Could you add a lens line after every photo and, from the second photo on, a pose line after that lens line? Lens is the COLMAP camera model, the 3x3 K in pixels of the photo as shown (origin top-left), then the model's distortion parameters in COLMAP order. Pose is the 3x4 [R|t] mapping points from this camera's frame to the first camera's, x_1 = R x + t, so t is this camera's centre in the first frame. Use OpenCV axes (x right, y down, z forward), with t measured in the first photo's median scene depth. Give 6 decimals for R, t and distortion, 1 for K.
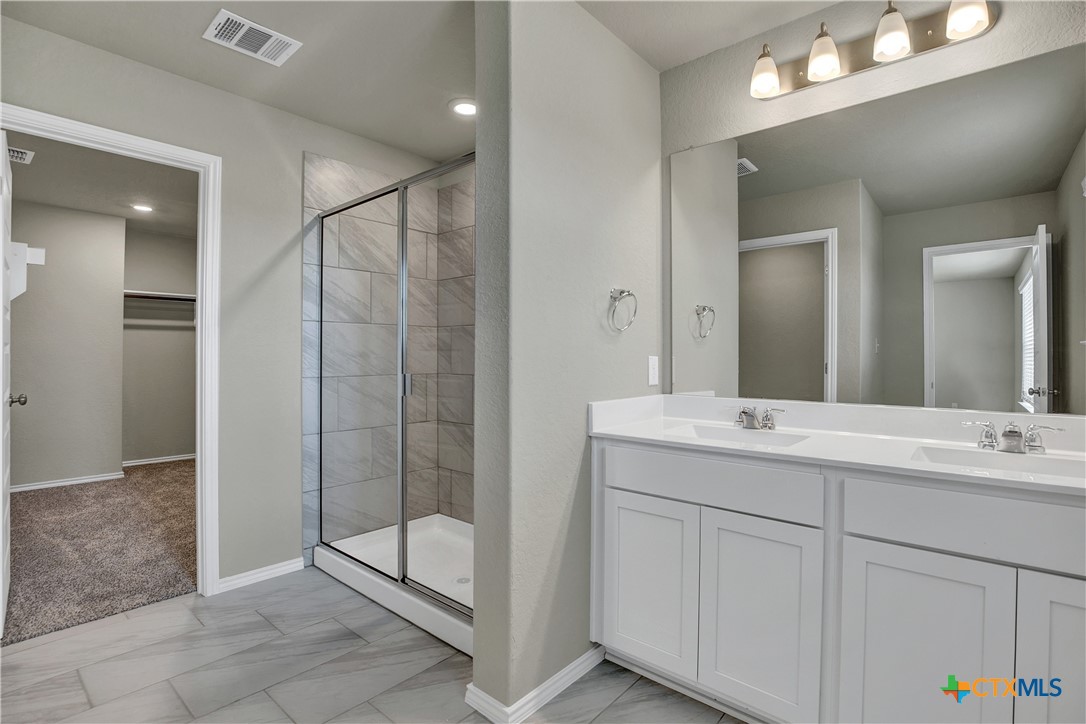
lens RADIAL K [[525.1, 0, 549.5], [0, 525.1, 350.7], [0, 0, 1]] dist [-0.006885, 0.006896]
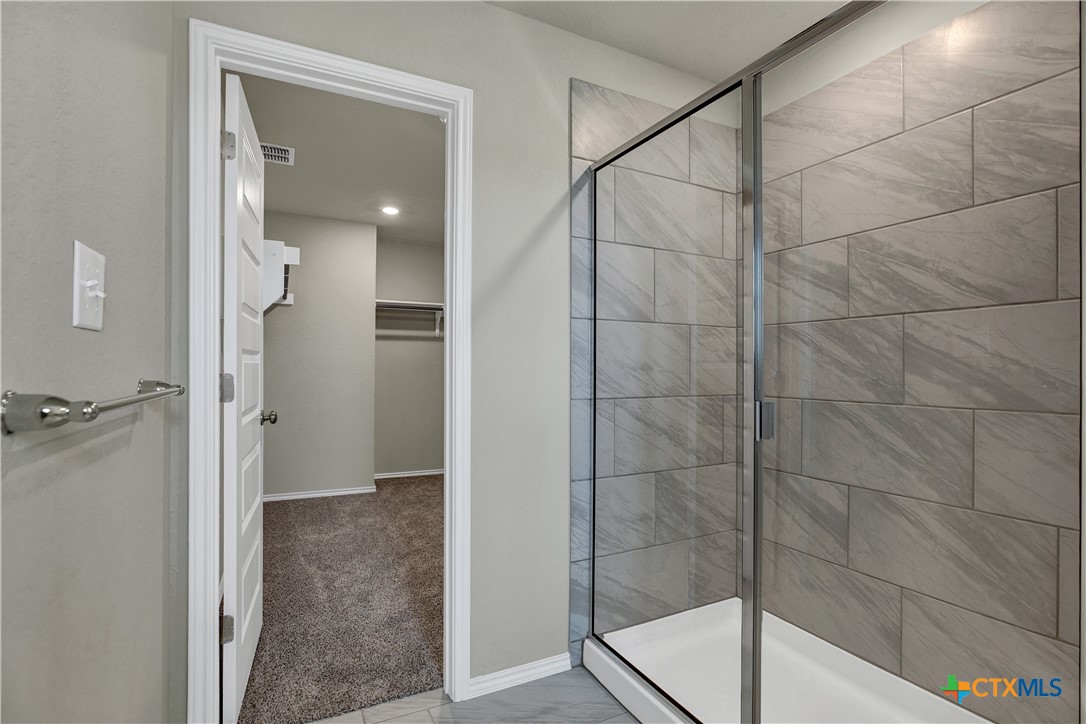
lens RADIAL K [[525.1, 0, 543.9], [0, 525.1, 365.3], [0, 0, 1]] dist [-0.006885, 0.006896]
pose [[0.925288, 0.002956, -0.379255, -0.226719], [-0.001500, 0.999990, 0.004135, 0.002749], [0.379263, -0.003257, 0.925283, 0.320713]]
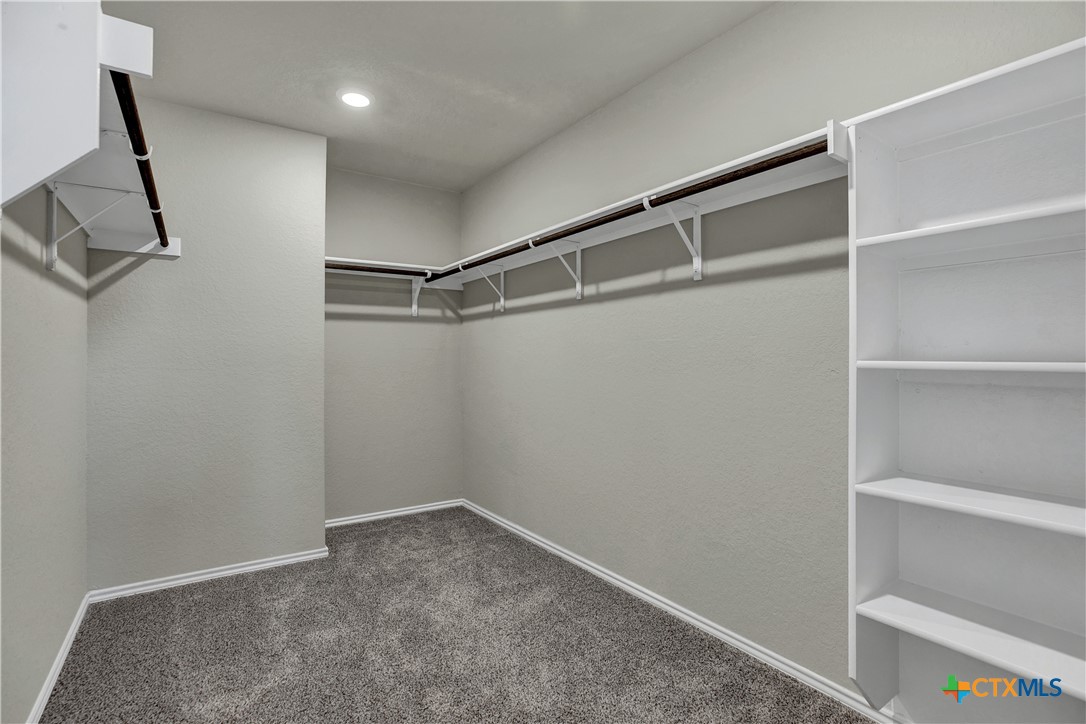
lens RADIAL K [[525.1, 0, 563.6], [0, 525.1, 350.0], [0, 0, 1]] dist [-0.006885, 0.006896]
pose [[0.972644, -0.012148, -0.231983, -0.583255], [0.010593, 0.999912, -0.007947, 0.007799], [0.232059, 0.005272, 0.972687, 0.681495]]
